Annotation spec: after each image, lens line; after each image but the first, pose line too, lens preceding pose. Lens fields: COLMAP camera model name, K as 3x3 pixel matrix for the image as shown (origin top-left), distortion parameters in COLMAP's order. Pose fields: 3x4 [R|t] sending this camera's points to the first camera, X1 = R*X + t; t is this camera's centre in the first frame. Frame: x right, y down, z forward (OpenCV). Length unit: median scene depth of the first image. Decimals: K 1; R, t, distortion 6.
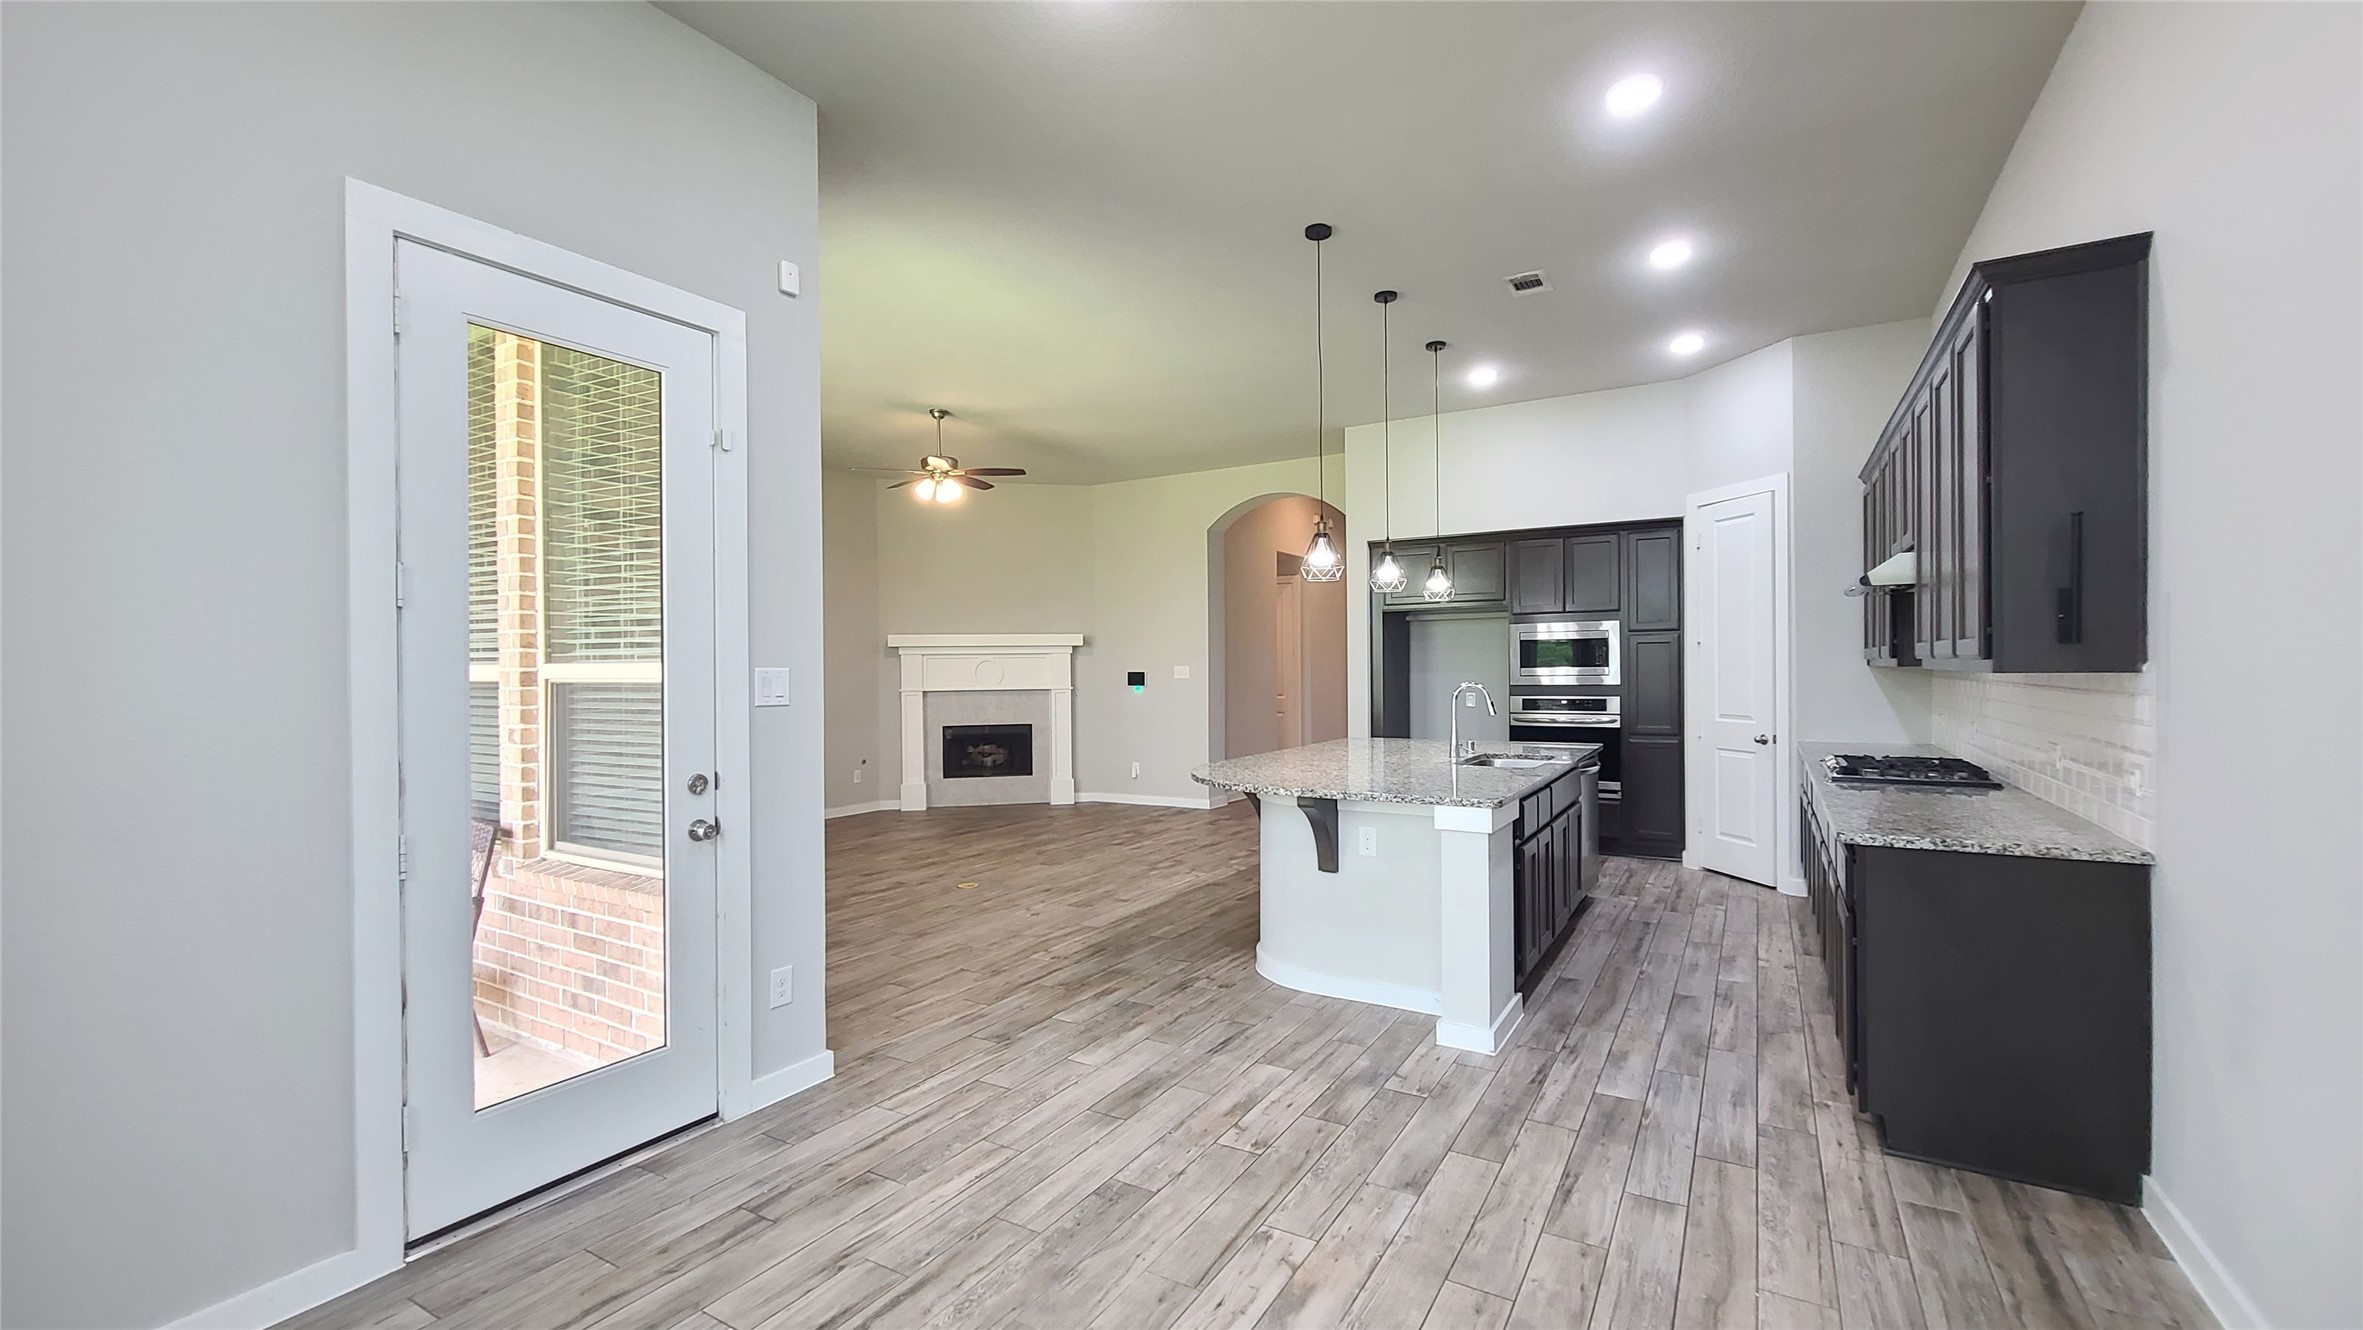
lens RADIAL K [[975.0, 0, 1181.8], [0, 975.0, 661.9], [0, 0, 1]] dist [0.001849, -0.000543]
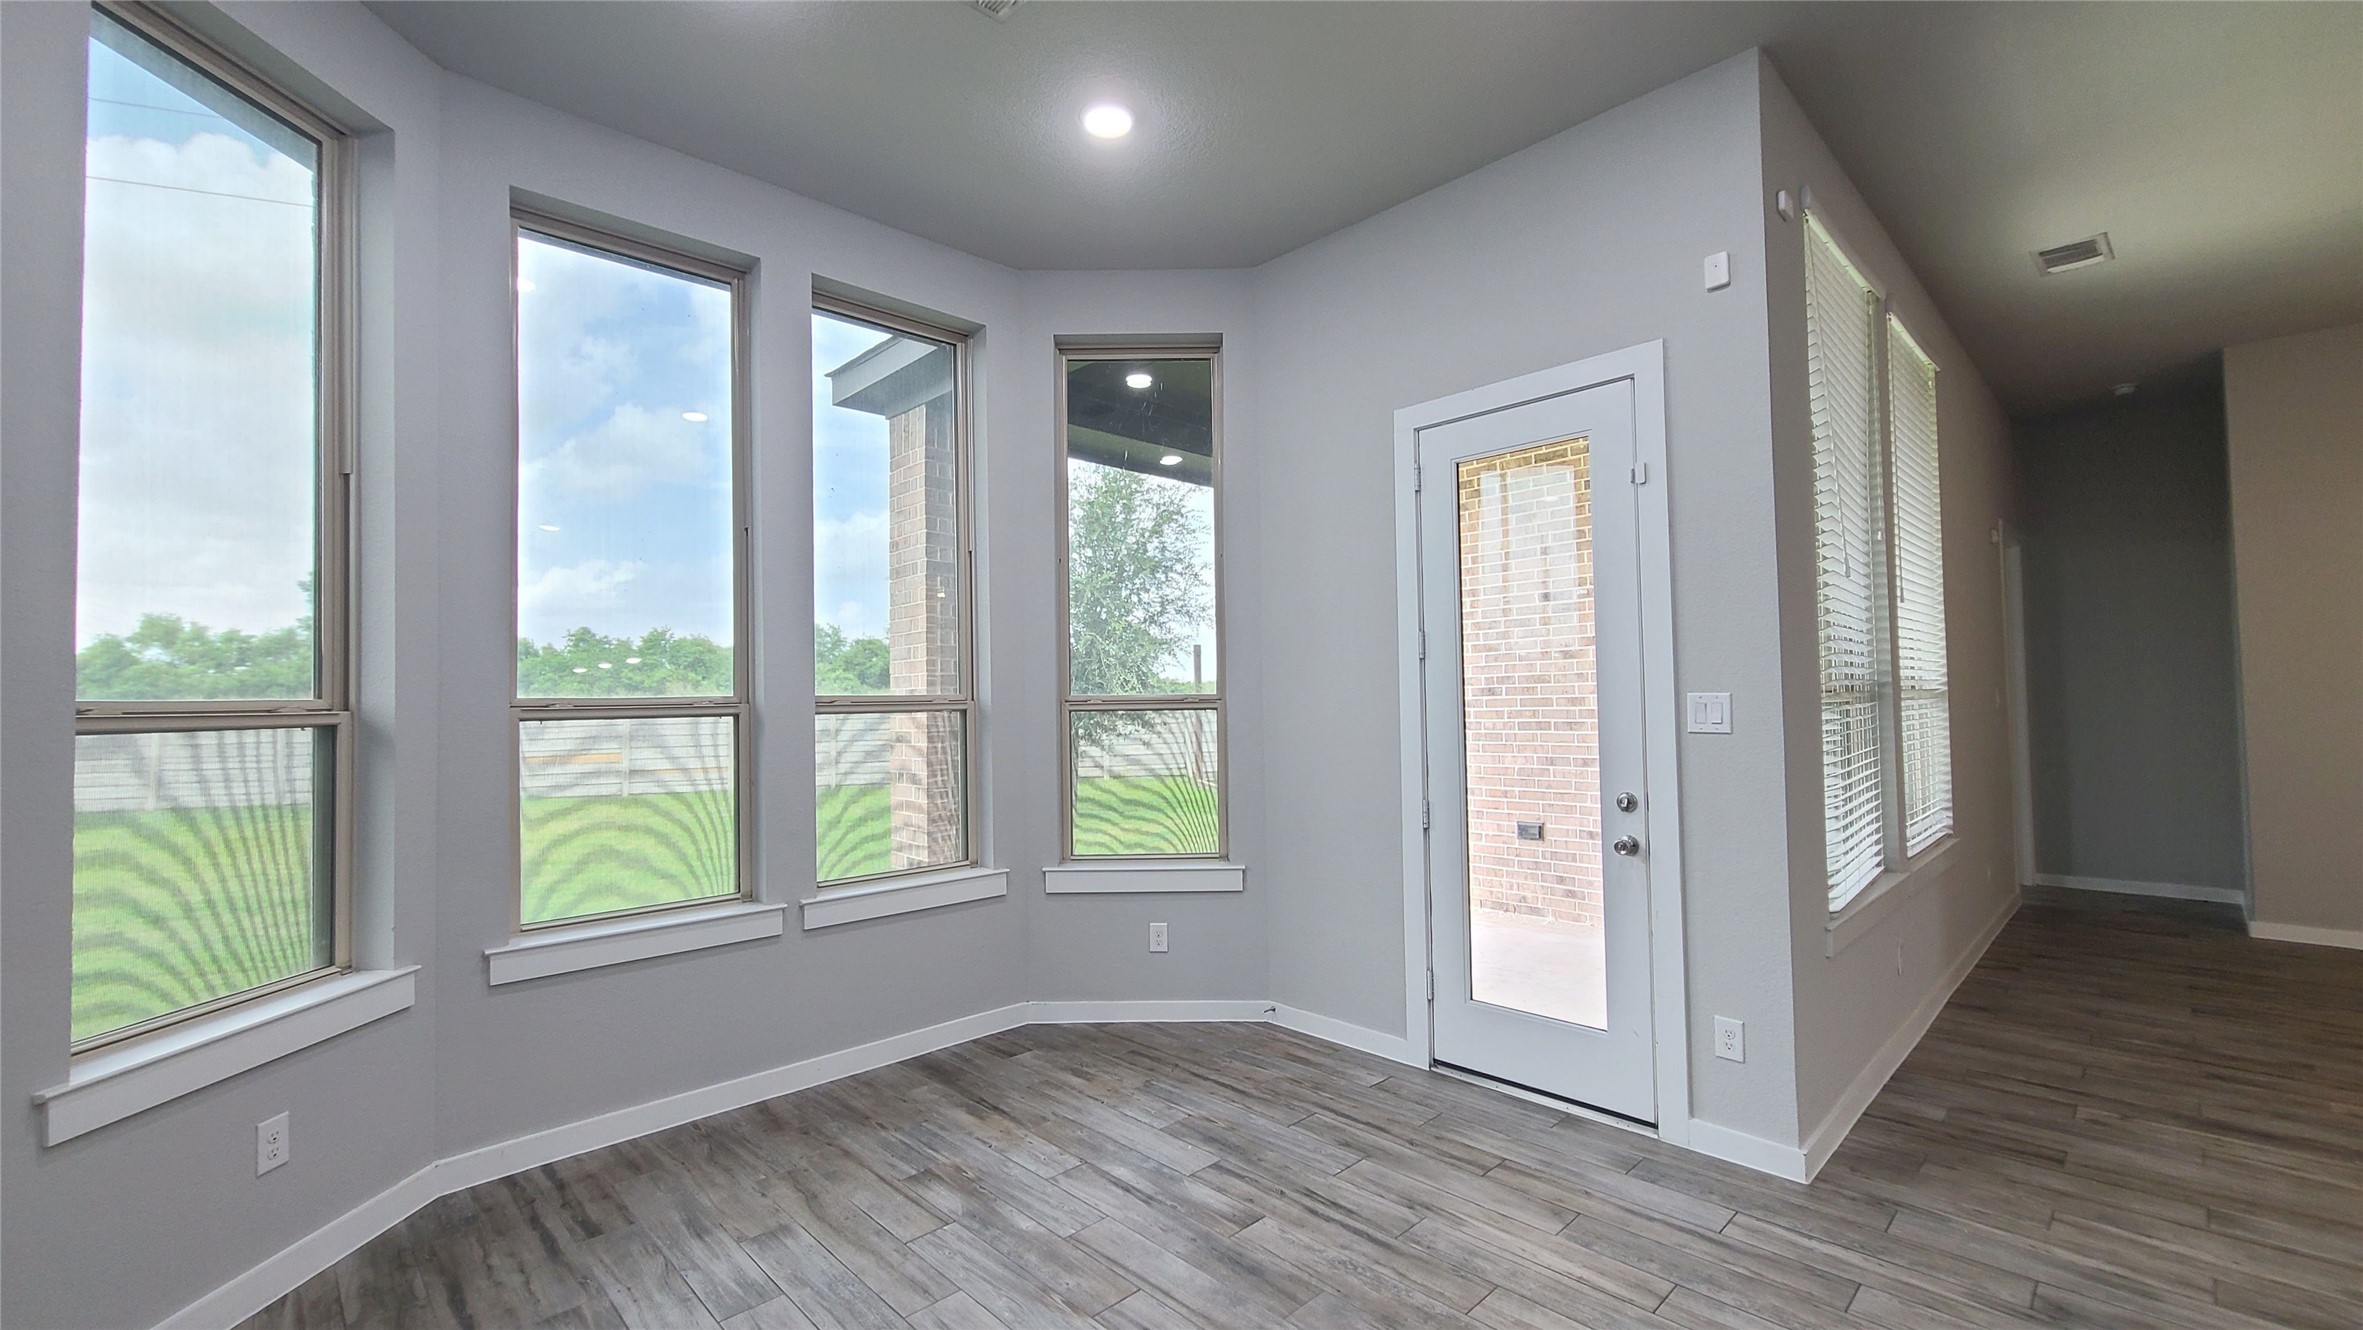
lens RADIAL K [[975.0, 0, 1178.7], [0, 975.0, 669.7], [0, 0, 1]] dist [0.001849, -0.000543]
pose [[-0.267838, -0.019850, -0.963259, 0.683100], [0.024897, 0.999311, -0.027516, -0.003832], [0.963142, -0.031352, -0.267160, 0.827845]]
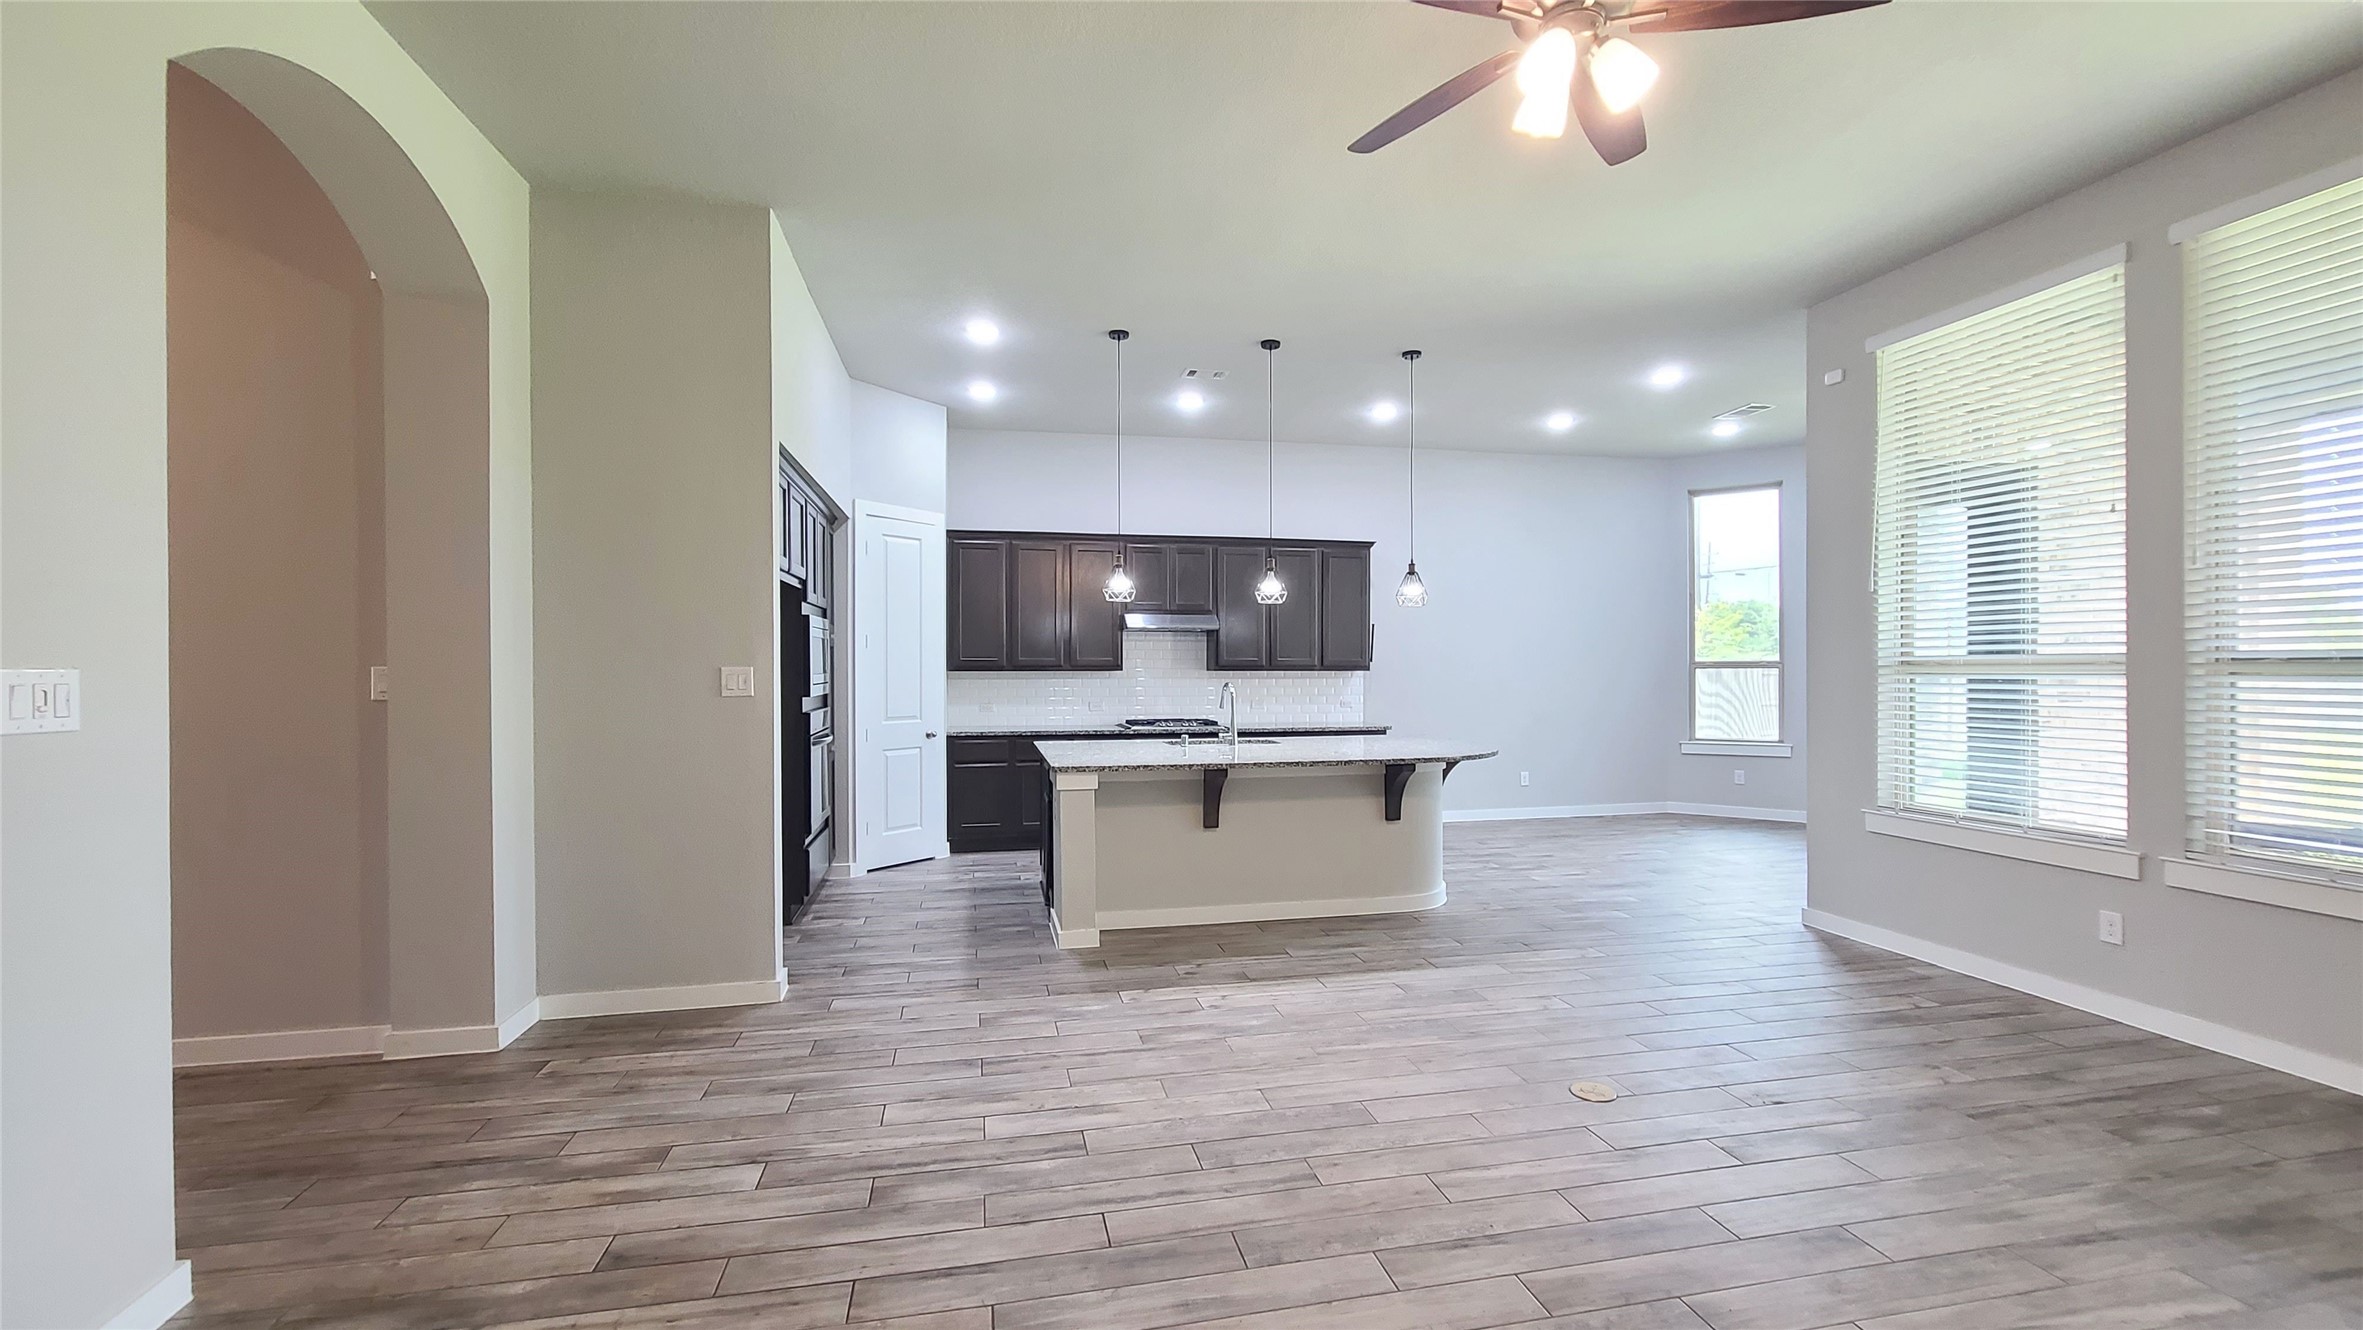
lens RADIAL K [[975.0, 0, 1183.2], [0, 975.0, 669.1], [0, 0, 1]] dist [0.001849, -0.000543]
pose [[-0.672054, 0.005844, 0.740479, -1.595528], [0.000806, 0.999974, -0.007160, 0.037667], [-0.740501, -0.004215, -0.672042, 4.111538]]
